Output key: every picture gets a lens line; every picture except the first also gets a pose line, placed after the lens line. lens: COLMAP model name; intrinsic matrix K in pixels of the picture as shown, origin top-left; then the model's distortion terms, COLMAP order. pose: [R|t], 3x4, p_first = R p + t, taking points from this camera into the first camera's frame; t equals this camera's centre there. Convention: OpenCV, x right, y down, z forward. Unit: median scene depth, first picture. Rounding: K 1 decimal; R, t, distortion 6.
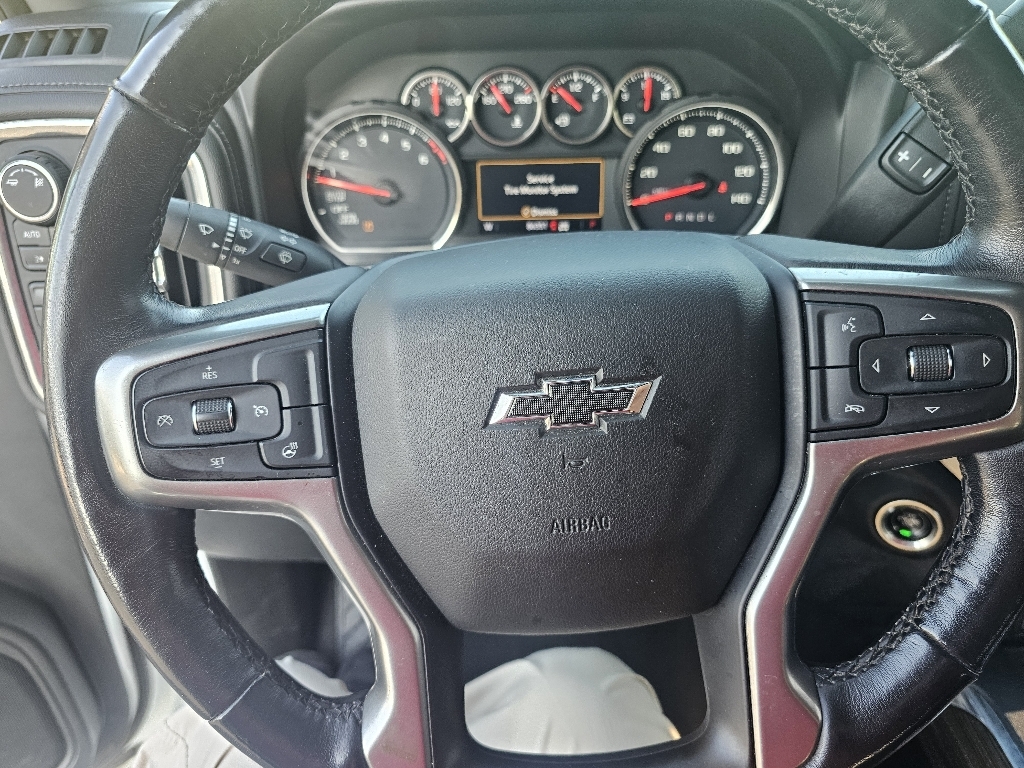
lens RADIAL K [[697.0, 0, 512.0], [0, 697.0, 384.0], [0, 0, 1]] dist [0.010263, -0.001618]
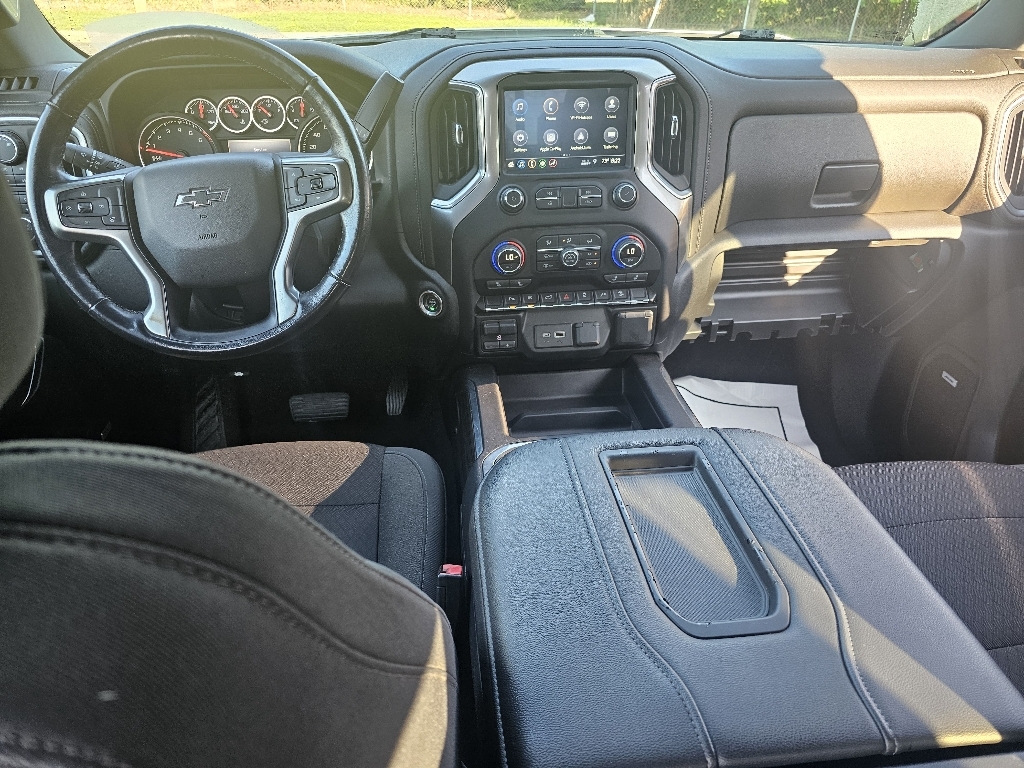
lens RADIAL K [[697.0, 0, 512.0], [0, 697.0, 384.0], [0, 0, 1]] dist [0.010263, -0.001618]
pose [[0.994800, -0.041649, 0.092943, 1.167496], [0.045291, 0.998273, -0.037418, 1.064554], [-0.091224, 0.041433, 0.994968, -2.292409]]
